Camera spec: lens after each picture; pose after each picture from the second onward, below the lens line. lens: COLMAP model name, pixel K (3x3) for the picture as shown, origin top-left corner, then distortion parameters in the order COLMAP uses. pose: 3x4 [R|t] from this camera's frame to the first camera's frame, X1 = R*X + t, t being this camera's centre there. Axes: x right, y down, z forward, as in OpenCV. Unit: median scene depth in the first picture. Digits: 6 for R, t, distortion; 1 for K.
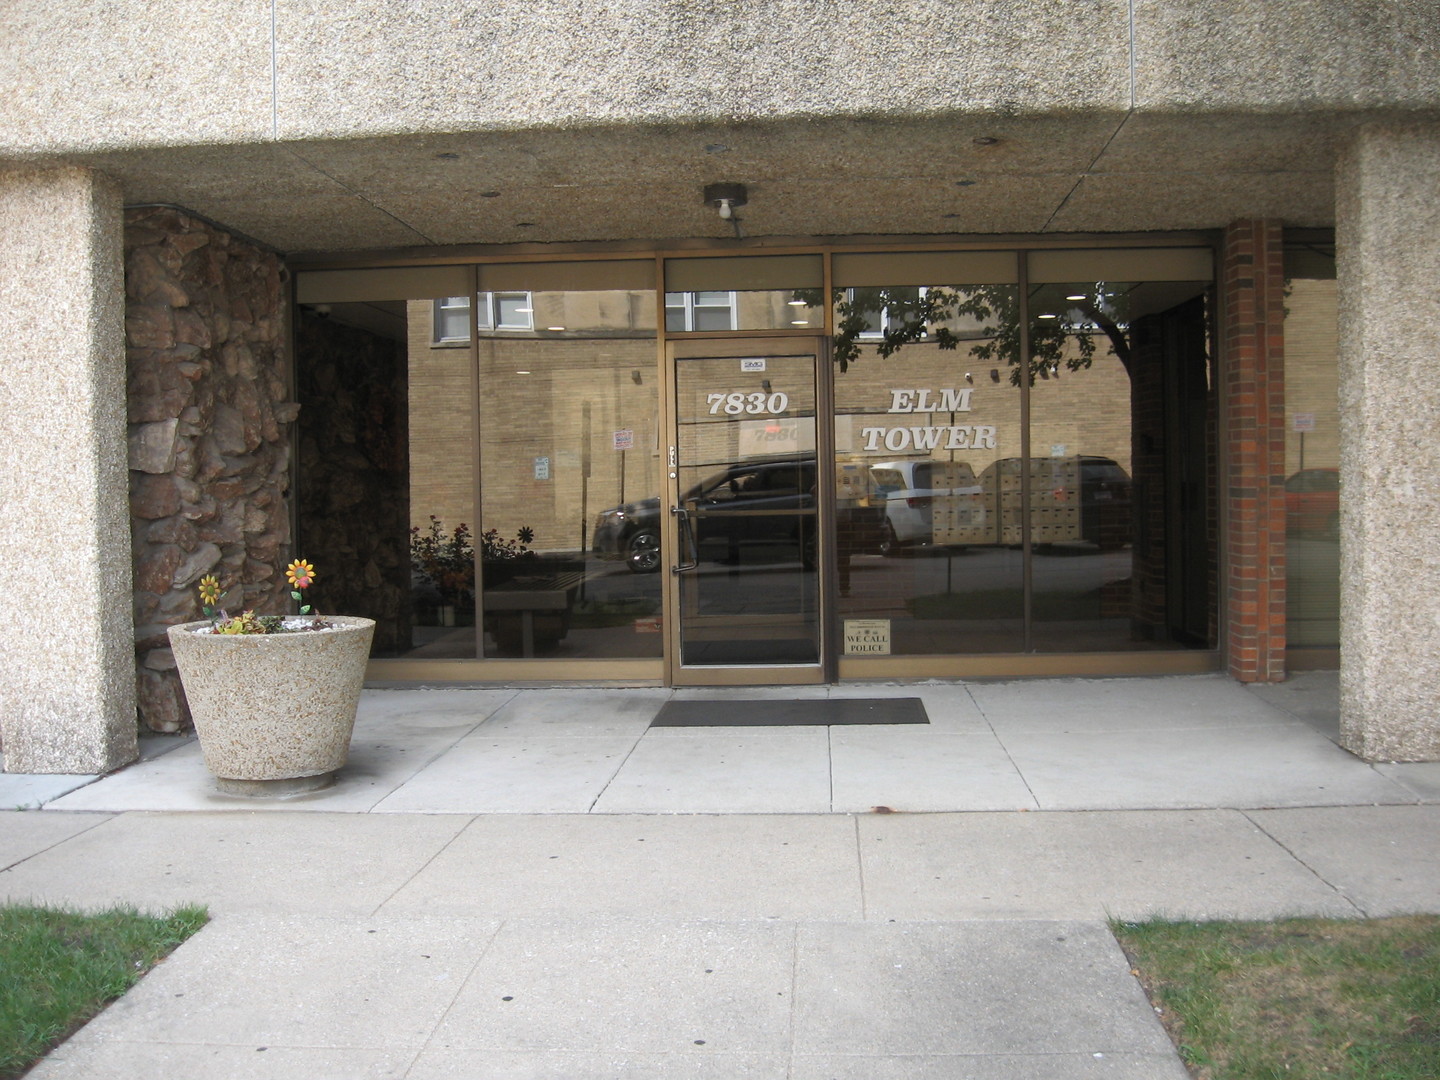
lens RADIAL K [[1521.7, 0, 716.1], [0, 1521.7, 533.8], [0, 0, 1]] dist [-0.113061, 0.000000]
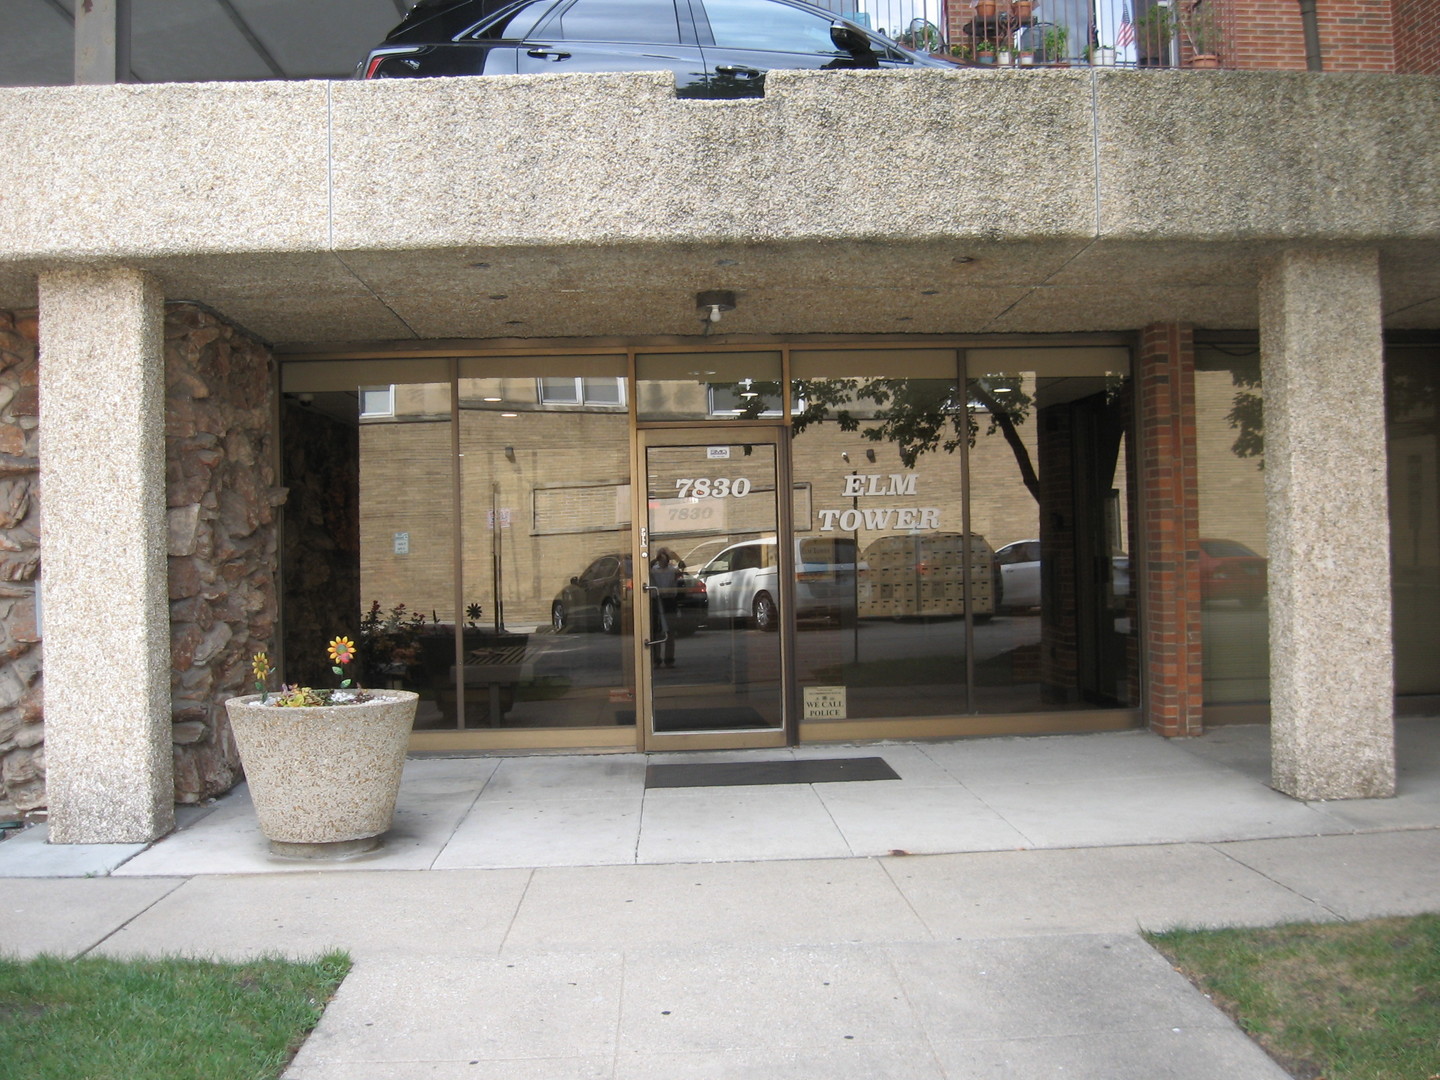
lens RADIAL K [[1521.7, 0, 724.1], [0, 1521.7, 533.1], [0, 0, 1]] dist [-0.113061, 0.000000]
pose [[0.993680, -0.004764, 0.112147, -0.130097], [0.010152, 0.998819, -0.047522, -0.002816], [-0.111788, 0.048361, 0.992555, -0.102560]]
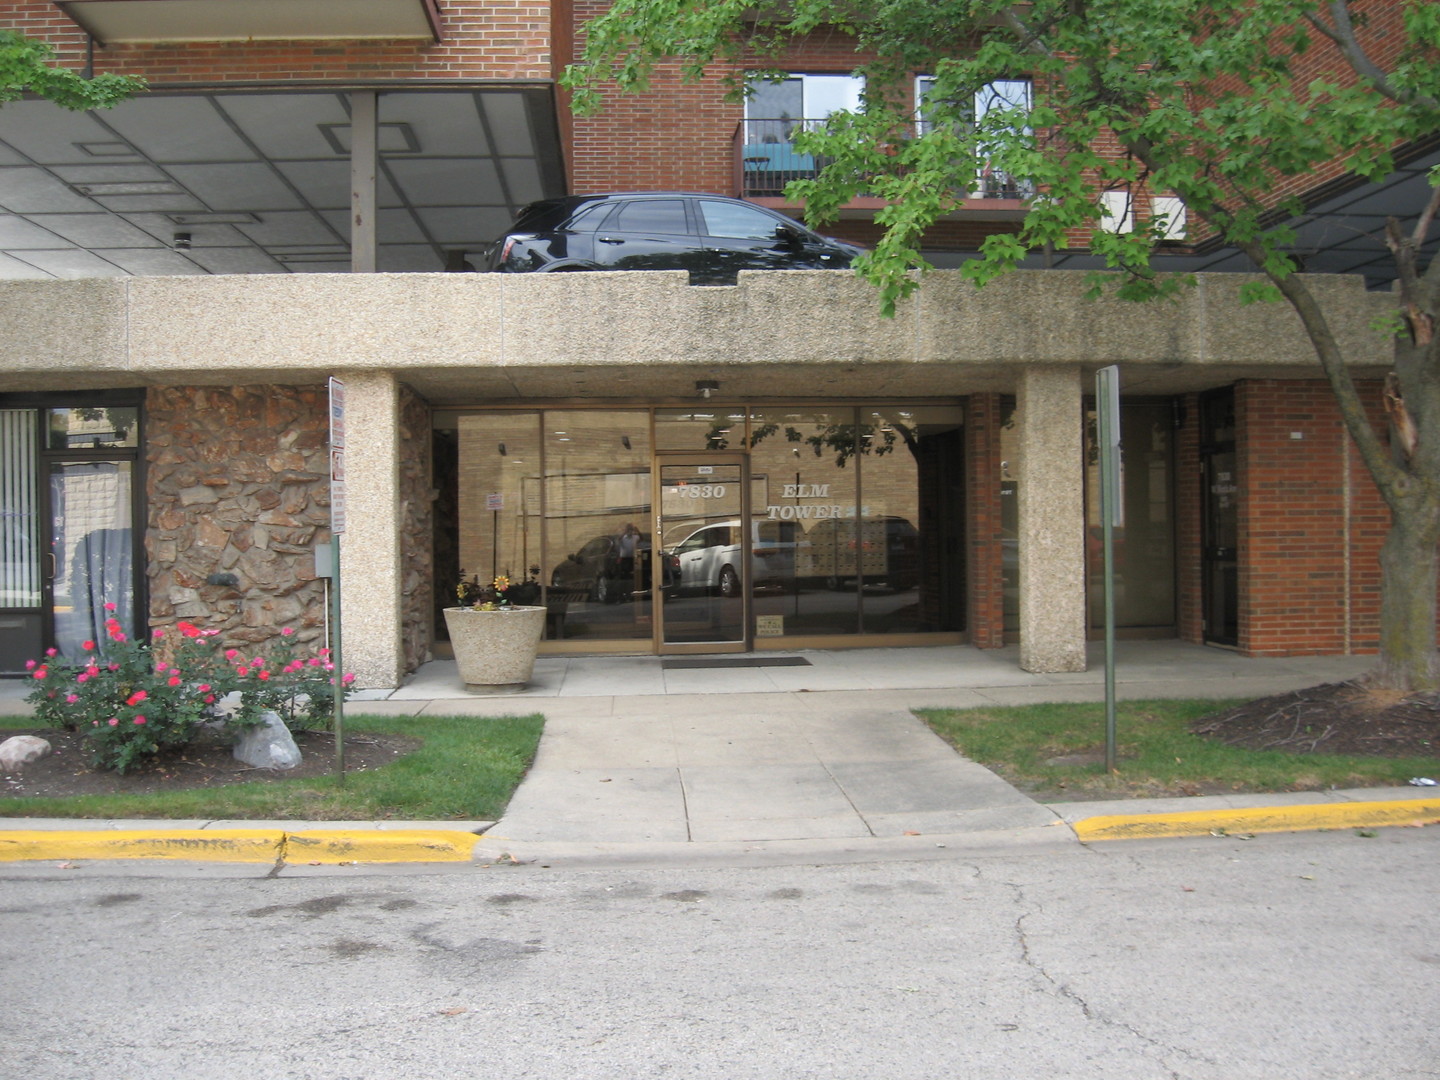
lens RADIAL K [[1521.7, 0, 722.3], [0, 1521.7, 542.1], [0, 0, 1]] dist [-0.113061, 0.000000]
pose [[0.990813, 0.002420, 0.135215, -0.268024], [0.001468, 0.999588, -0.028648, 0.030923], [-0.135229, 0.028583, 0.990402, -1.016074]]
